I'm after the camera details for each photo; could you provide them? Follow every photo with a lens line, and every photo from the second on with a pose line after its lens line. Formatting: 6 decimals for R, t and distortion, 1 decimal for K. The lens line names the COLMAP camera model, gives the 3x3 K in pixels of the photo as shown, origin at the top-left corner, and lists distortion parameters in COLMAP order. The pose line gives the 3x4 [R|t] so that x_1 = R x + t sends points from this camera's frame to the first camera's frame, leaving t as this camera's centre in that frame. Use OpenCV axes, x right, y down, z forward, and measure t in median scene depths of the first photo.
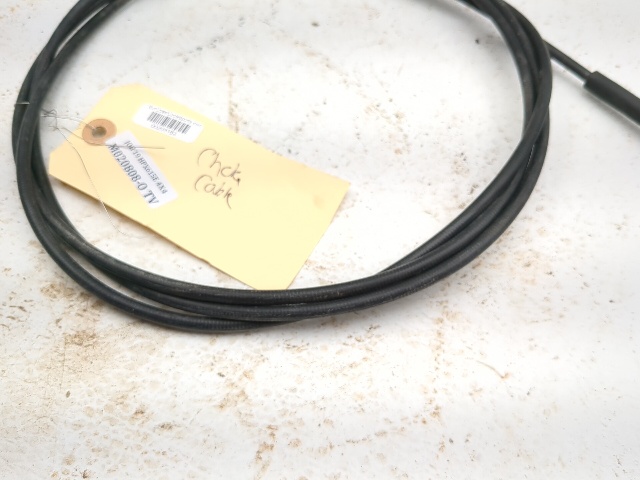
lens RADIAL K [[556.3, 0, 314.0], [0, 556.3, 240.2], [0, 0, 1]] dist [0.028463, -0.102019]
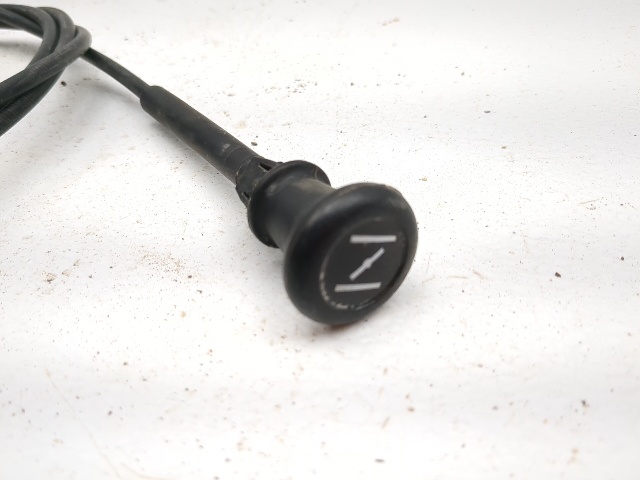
lens RADIAL K [[556.3, 0, 319.6], [0, 556.3, 242.6], [0, 0, 1]] dist [0.028463, -0.102019]
pose [[0.997415, -0.039636, -0.059938, 0.880806], [0.017923, 0.944979, -0.326639, 0.137136], [0.069587, 0.324720, 0.943247, 0.484787]]
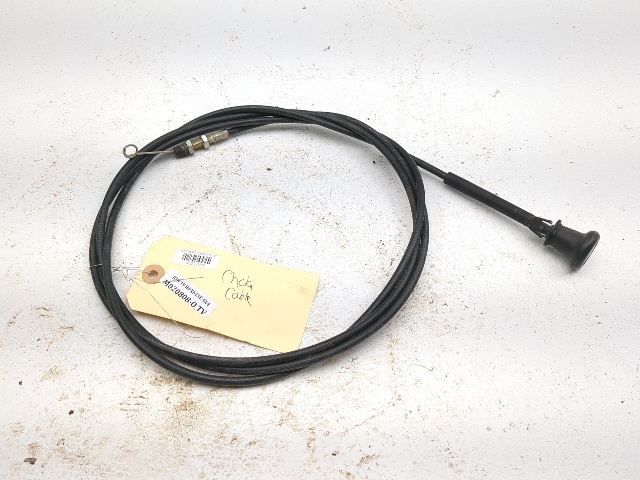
lens RADIAL K [[556.3, 0, 321.8], [0, 556.3, 241.9], [0, 0, 1]] dist [0.028463, -0.102019]
pose [[0.969858, -0.197124, 0.143240, -0.149643], [0.205730, 0.977439, -0.047841, -0.122125], [-0.130578, 0.075868, 0.988531, -0.646592]]
